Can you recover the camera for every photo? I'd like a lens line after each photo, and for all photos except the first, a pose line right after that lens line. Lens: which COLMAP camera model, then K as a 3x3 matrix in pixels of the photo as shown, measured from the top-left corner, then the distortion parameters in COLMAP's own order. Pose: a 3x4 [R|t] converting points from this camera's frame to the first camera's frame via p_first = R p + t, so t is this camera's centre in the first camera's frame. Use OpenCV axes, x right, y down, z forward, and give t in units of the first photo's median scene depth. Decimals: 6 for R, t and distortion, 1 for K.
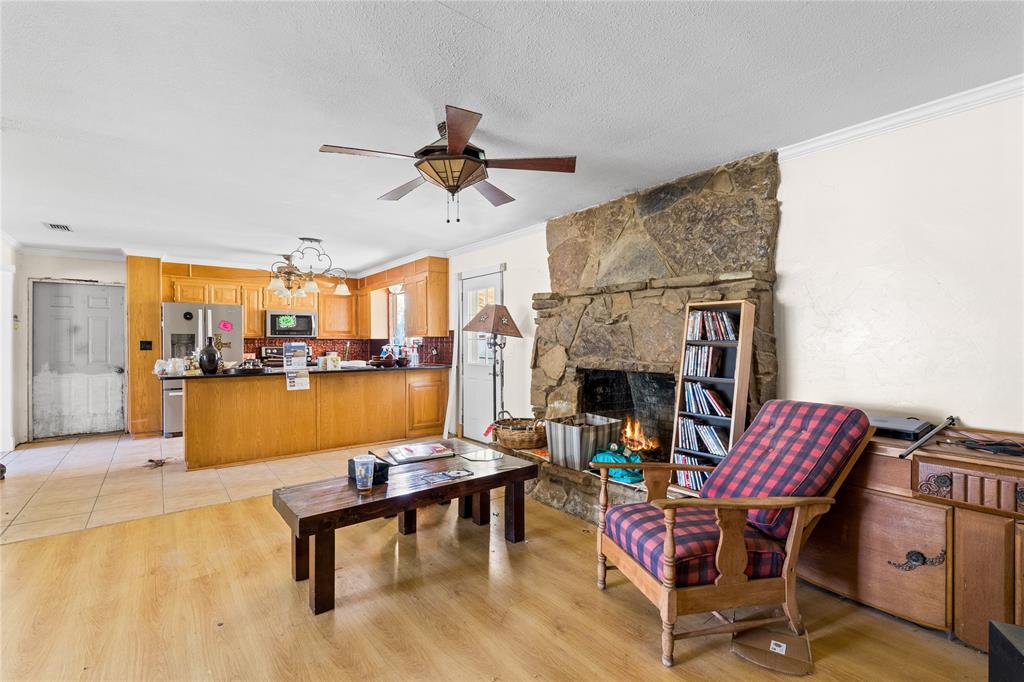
lens RADIAL K [[454.7, 0, 511.9], [0, 454.7, 340.4], [0, 0, 1]] dist [-0.003621, 0.000683]
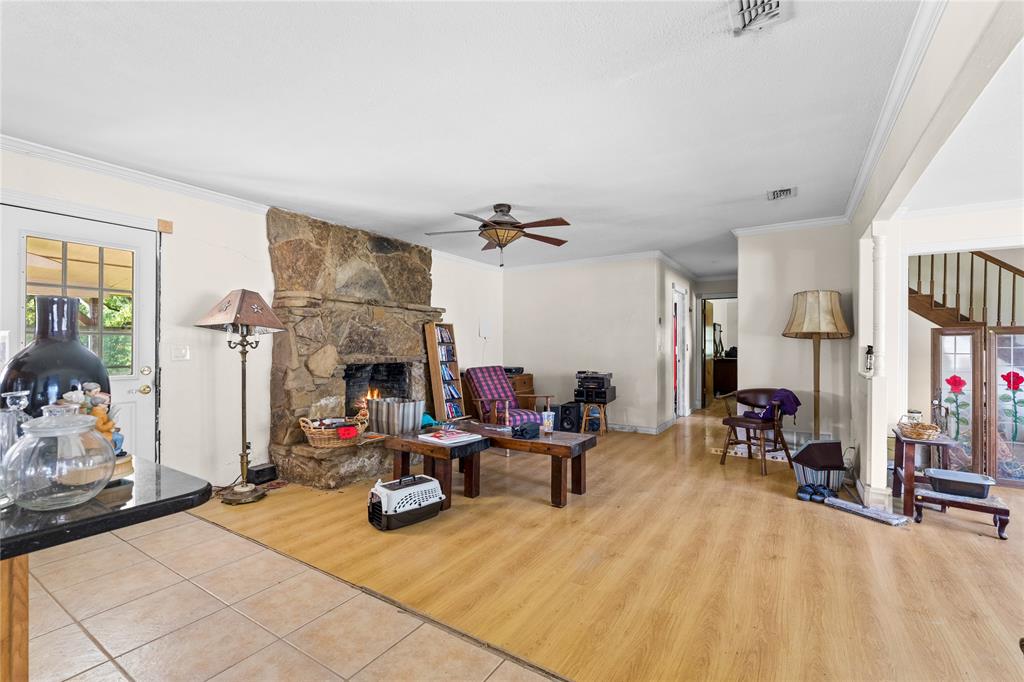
lens RADIAL K [[454.7, 0, 505.4], [0, 454.7, 346.9], [0, 0, 1]] dist [-0.003621, 0.000683]
pose [[-0.327899, -0.001750, 0.944711, -1.217579], [-0.007765, 0.999969, -0.000842, 0.015322], [-0.944681, -0.007612, -0.327903, 1.129931]]
